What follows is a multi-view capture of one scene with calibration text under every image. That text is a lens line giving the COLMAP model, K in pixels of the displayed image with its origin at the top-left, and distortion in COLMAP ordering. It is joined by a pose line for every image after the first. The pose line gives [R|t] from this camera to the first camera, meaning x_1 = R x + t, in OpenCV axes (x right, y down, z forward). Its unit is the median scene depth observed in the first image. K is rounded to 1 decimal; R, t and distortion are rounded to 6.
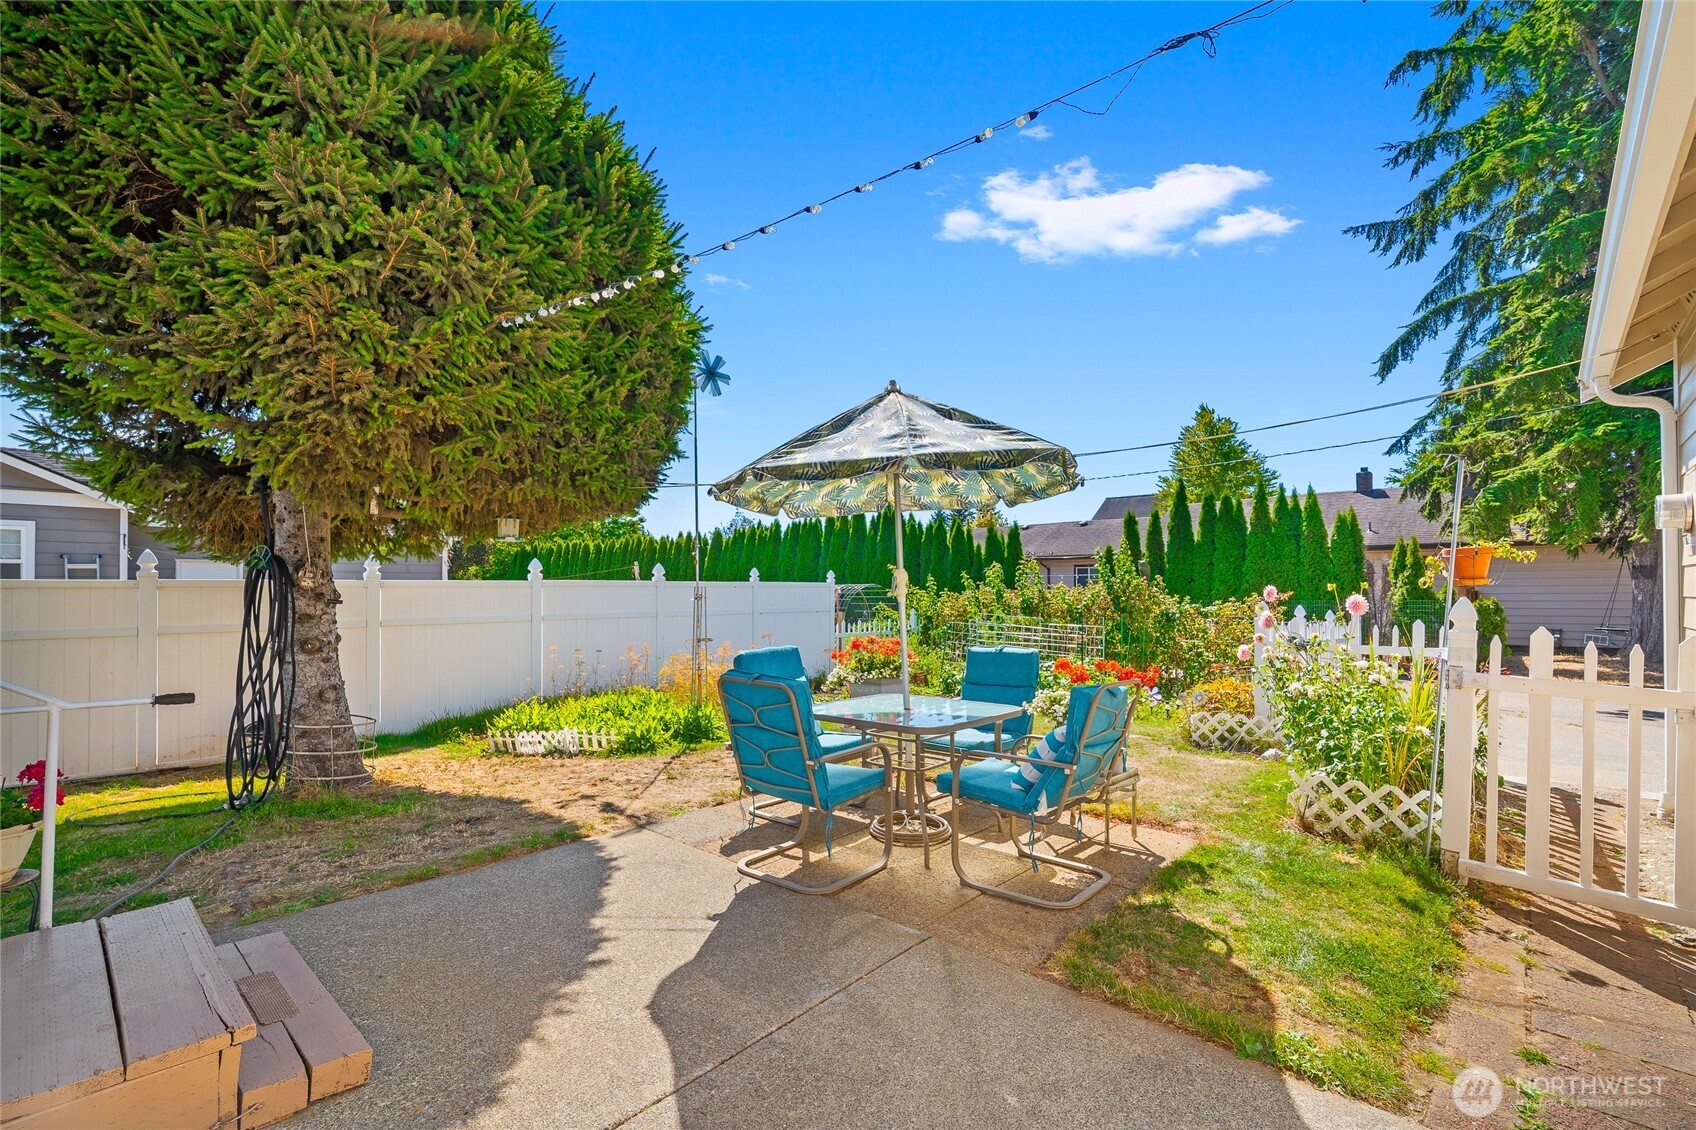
lens RADIAL K [[741.2, 0, 834.1], [0, 741.2, 575.8], [0, 0, 1]] dist [-0.015181, 0.005288]
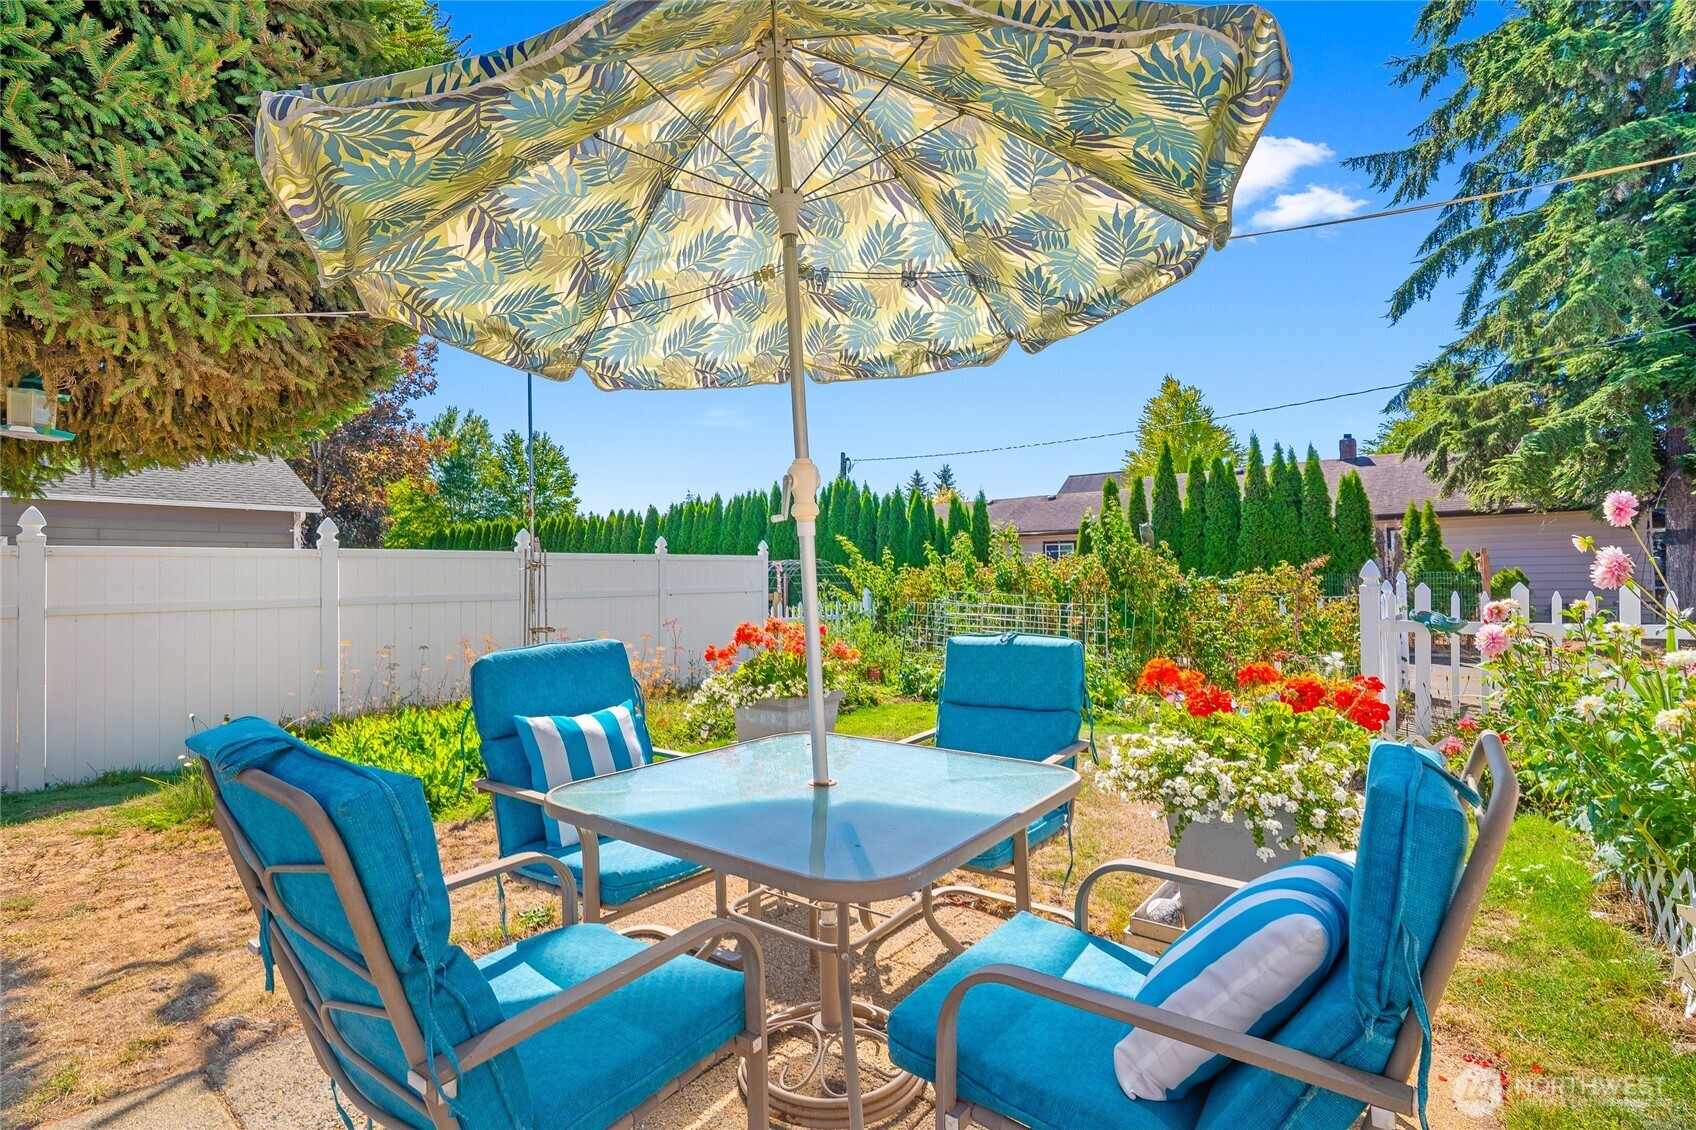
lens RADIAL K [[741.2, 0, 858.1], [0, 741.2, 563.0], [0, 0, 1]] dist [-0.015181, 0.005288]
pose [[0.996201, -0.008818, 0.086634, 0.026011], [0.008804, 0.999961, 0.000550, 0.015760], [-0.086636, 0.000215, 0.996240, 0.175904]]
